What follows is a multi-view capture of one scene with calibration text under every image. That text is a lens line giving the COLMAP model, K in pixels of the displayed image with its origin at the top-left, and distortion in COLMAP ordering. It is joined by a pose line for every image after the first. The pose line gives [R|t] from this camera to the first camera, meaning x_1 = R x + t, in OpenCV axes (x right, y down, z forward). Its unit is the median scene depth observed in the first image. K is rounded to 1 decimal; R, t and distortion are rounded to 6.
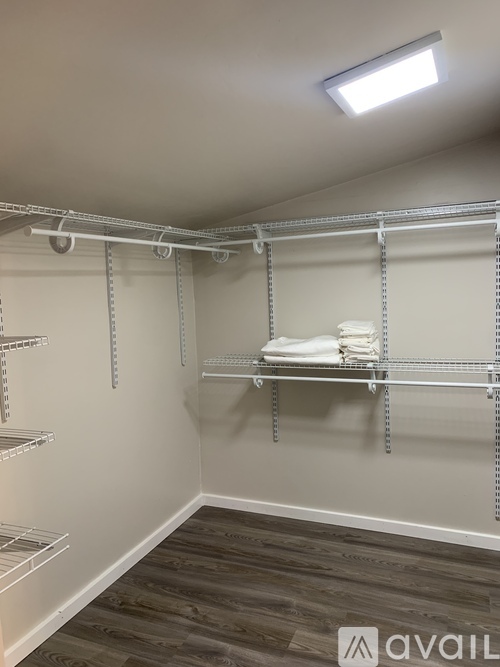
lens RADIAL K [[514.7, 0, 251.3], [0, 514.7, 341.8], [0, 0, 1]] dist [0.078289, -0.001613]
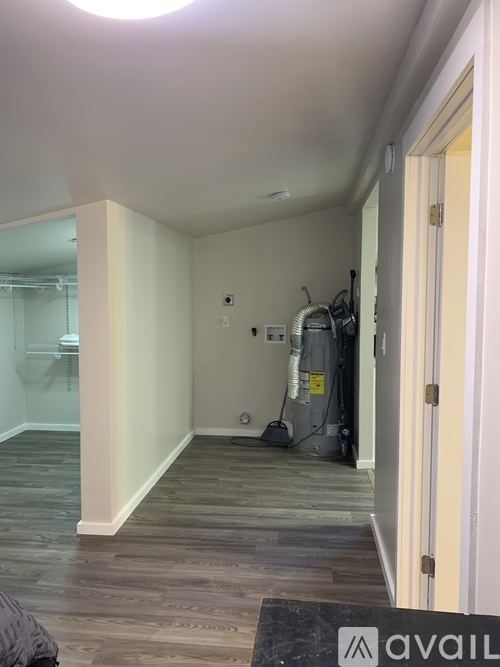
lens RADIAL K [[504.5, 0, 250.0], [0, 504.5, 333.5], [0, 0, 1]] dist [0.002494, -0.008095]
pose [[0.955343, 0.023860, 0.294534, 0.142615], [-0.010817, 0.998891, -0.045831, 0.072676], [-0.295301, 0.040598, 0.954541, -1.023724]]
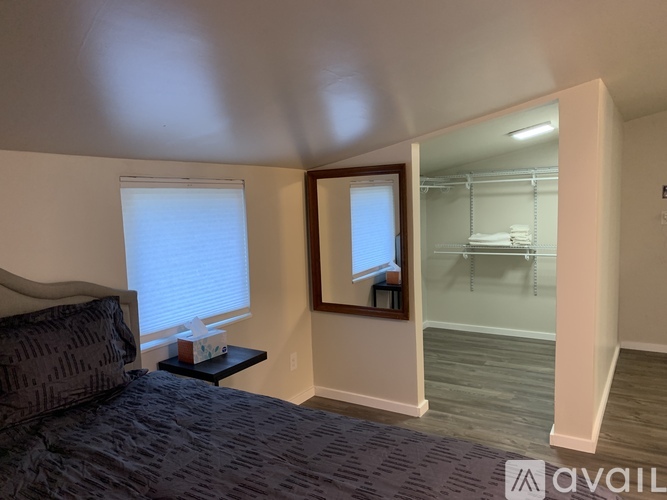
lens RADIAL K [[504.5, 0, 333.5], [0, 504.5, 250.0], [0, 0, 1]] dist [0.002494, -0.008095]
pose [[0.987667, 0.025946, -0.154406, -0.182887], [-0.027955, 0.999550, -0.010855, 0.090717], [0.154055, 0.015038, 0.987948, -0.929547]]
